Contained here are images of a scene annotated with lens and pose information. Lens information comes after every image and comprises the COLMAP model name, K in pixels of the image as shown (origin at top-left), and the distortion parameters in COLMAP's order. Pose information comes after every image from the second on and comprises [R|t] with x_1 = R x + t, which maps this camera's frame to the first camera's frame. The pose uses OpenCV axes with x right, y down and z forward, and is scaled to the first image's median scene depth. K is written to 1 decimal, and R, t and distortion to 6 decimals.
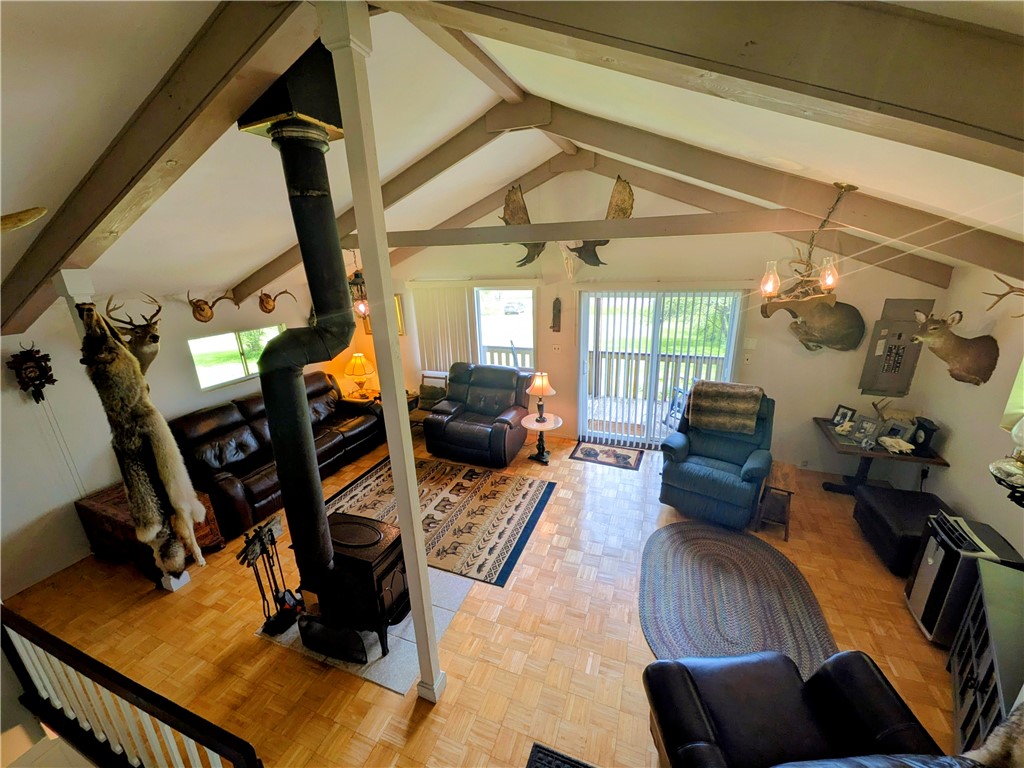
lens RADIAL K [[402.3, 0, 512.3], [0, 402.3, 385.7], [0, 0, 1]] dist [0.005810, -0.000038]
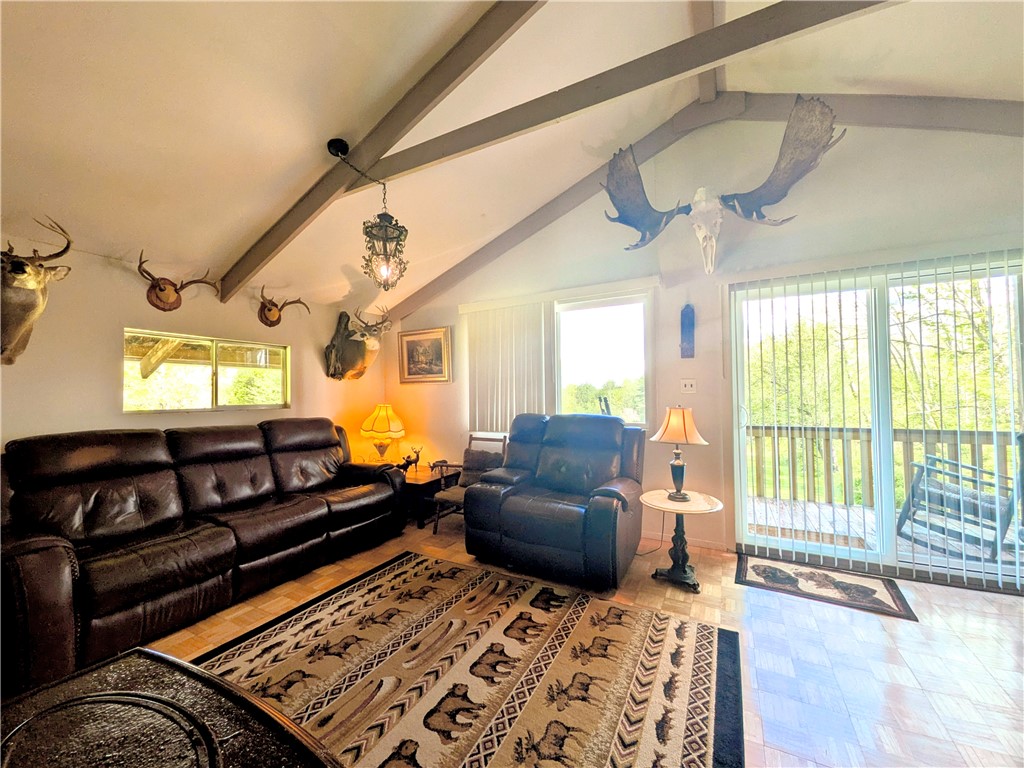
lens RADIAL K [[402.3, 0, 512.3], [0, 402.3, 385.7], [0, 0, 1]] dist [0.005810, -0.000038]
pose [[0.991796, 0.017802, -0.126587, -0.083010], [-0.058048, 0.944991, -0.321905, 0.128436], [0.113893, 0.326612, 0.938271, 0.417013]]
